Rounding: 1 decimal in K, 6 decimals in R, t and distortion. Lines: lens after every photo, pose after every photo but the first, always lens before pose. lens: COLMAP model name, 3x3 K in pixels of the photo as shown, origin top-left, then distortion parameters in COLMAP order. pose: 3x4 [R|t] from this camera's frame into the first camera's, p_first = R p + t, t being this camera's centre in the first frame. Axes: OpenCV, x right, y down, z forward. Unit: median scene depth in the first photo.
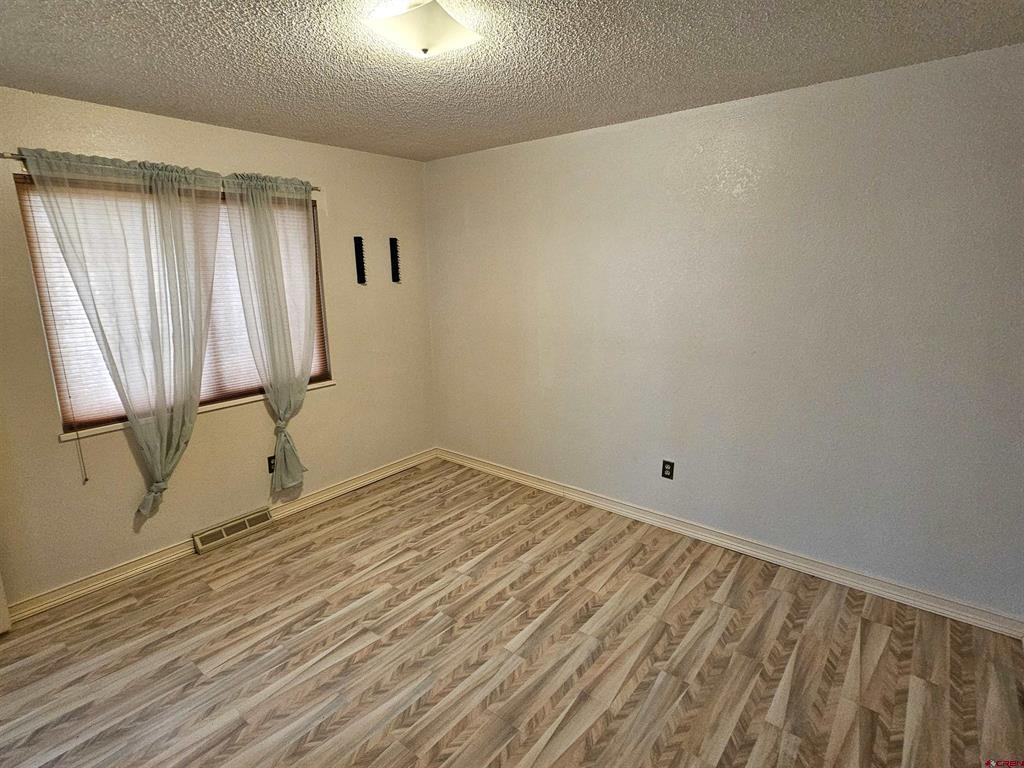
lens RADIAL K [[523.5, 0, 512.0], [0, 523.5, 384.0], [0, 0, 1]] dist [0.003419, 0.001720]
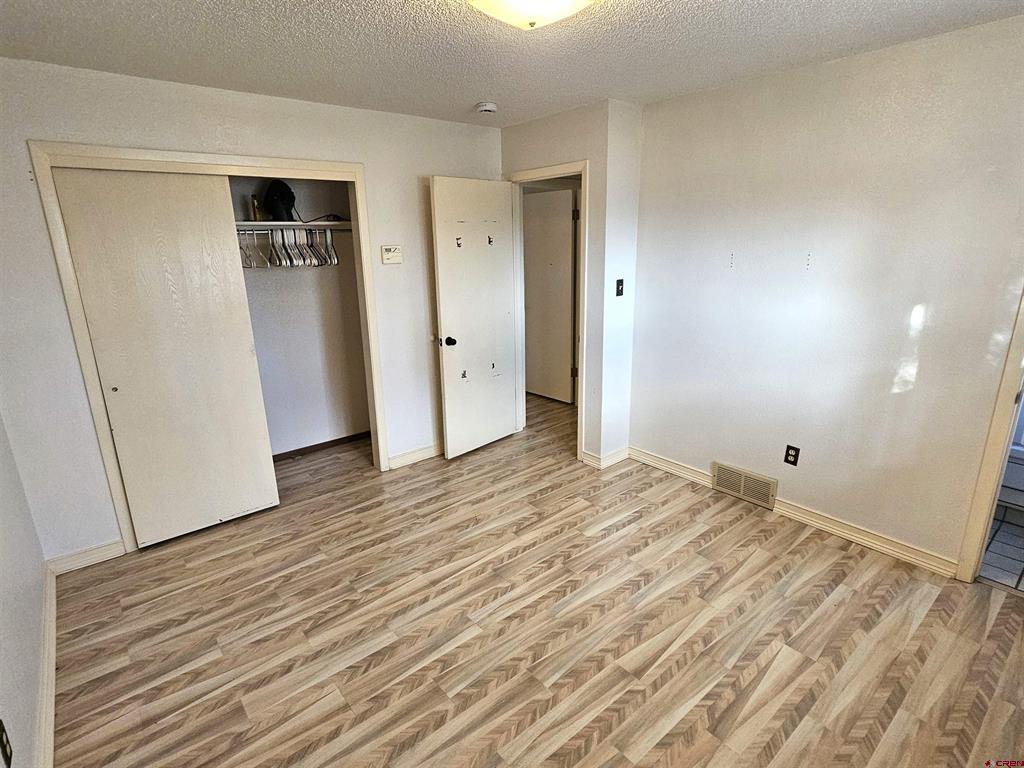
lens RADIAL K [[523.5, 0, 512.0], [0, 523.5, 384.0], [0, 0, 1]] dist [0.003419, 0.001720]
pose [[-0.980337, -0.018142, 0.196495, -0.244097], [0.077913, 0.879275, 0.469898, -0.347668], [-0.181298, 0.475968, -0.860573, 1.554982]]
